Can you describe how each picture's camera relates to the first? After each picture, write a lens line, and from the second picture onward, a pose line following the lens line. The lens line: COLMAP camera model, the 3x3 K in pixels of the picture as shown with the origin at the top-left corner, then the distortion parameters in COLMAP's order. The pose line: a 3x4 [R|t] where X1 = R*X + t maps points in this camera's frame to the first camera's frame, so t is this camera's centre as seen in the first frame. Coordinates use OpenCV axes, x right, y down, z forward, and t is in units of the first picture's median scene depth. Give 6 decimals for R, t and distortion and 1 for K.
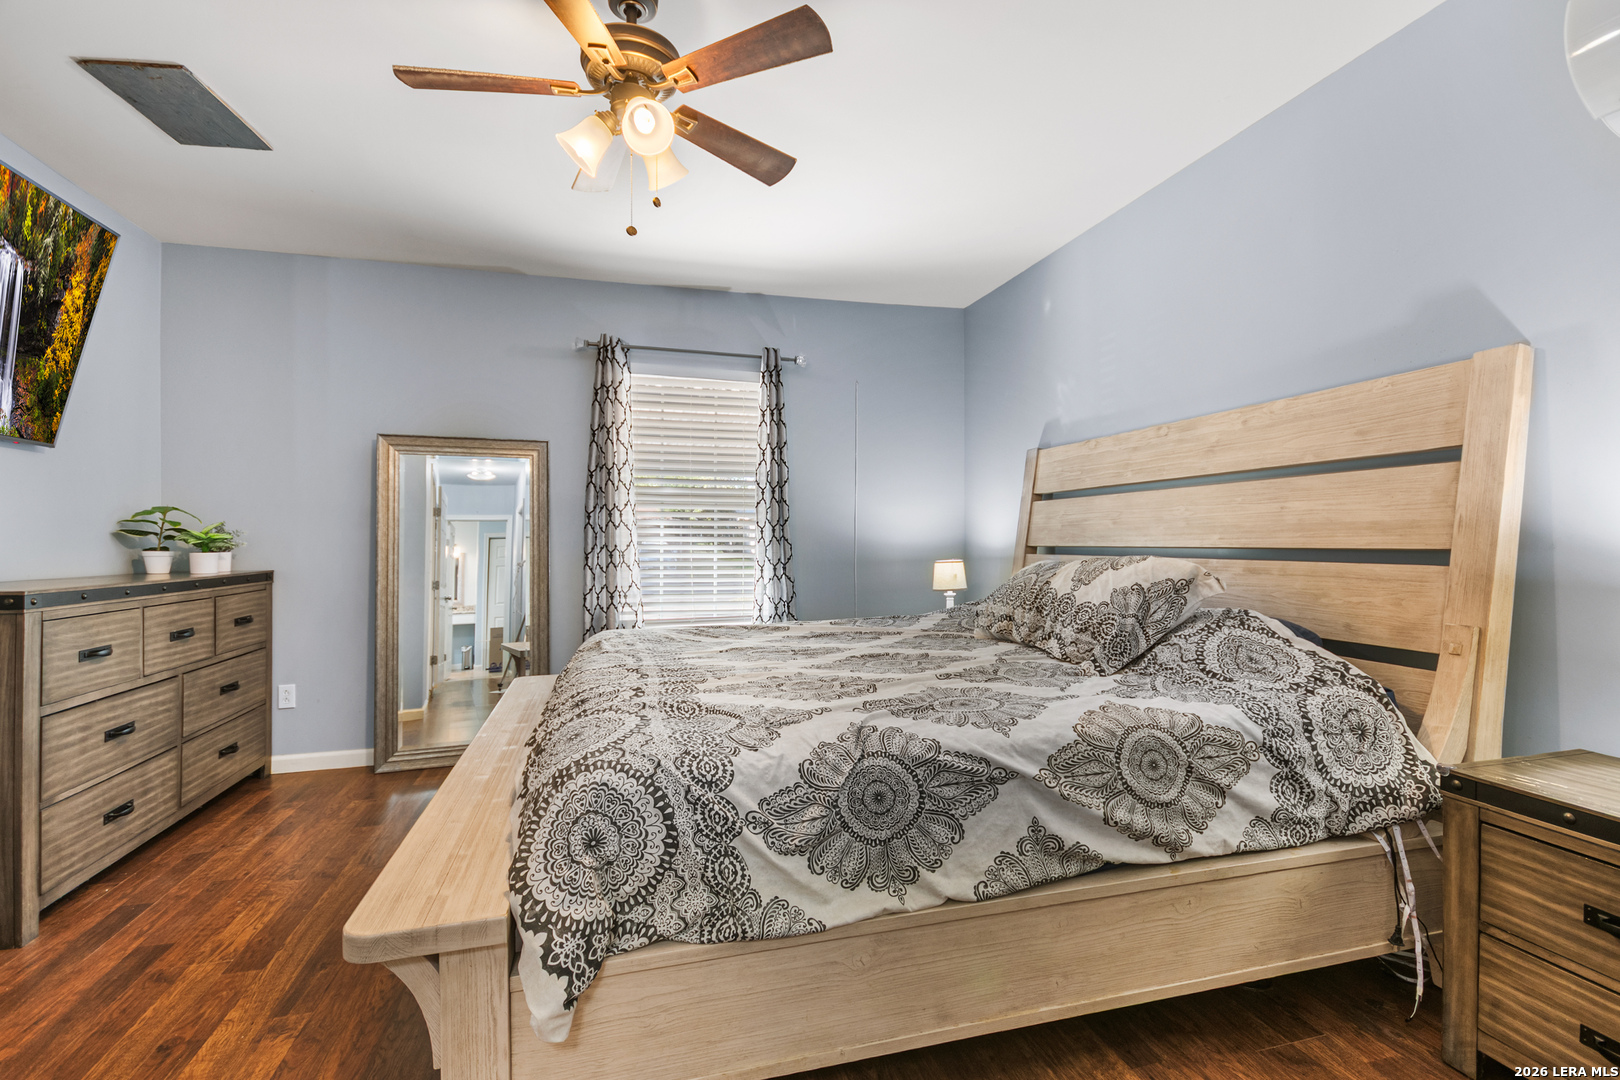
lens RADIAL K [[730.9, 0, 817.6], [0, 730.9, 550.6], [0, 0, 1]] dist [0.018564, -0.014682]
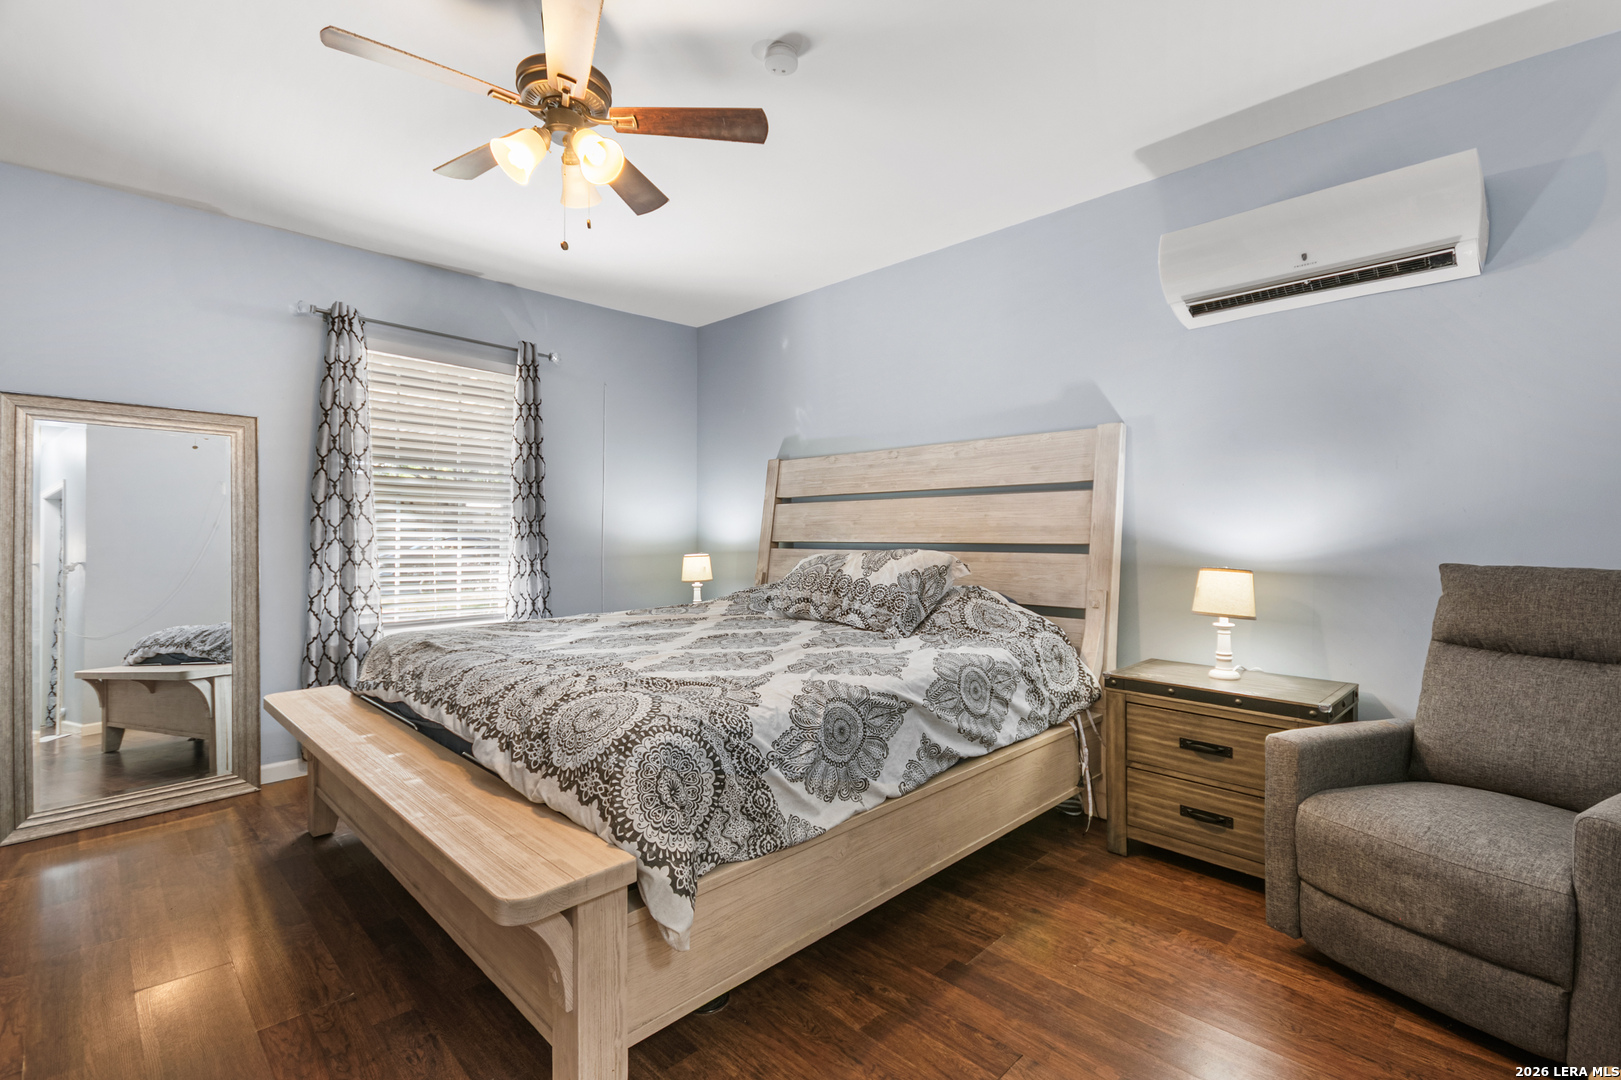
lens RADIAL K [[728.2, 0, 810.5], [0, 728.2, 540.0], [0, 0, 1]] dist [-0.002315, -0.000217]
pose [[0.867059, 0.002026, 0.498201, -0.523215], [0.002453, 0.999962, -0.008336, 0.001750], [-0.498199, 0.008450, 0.867021, -0.098965]]
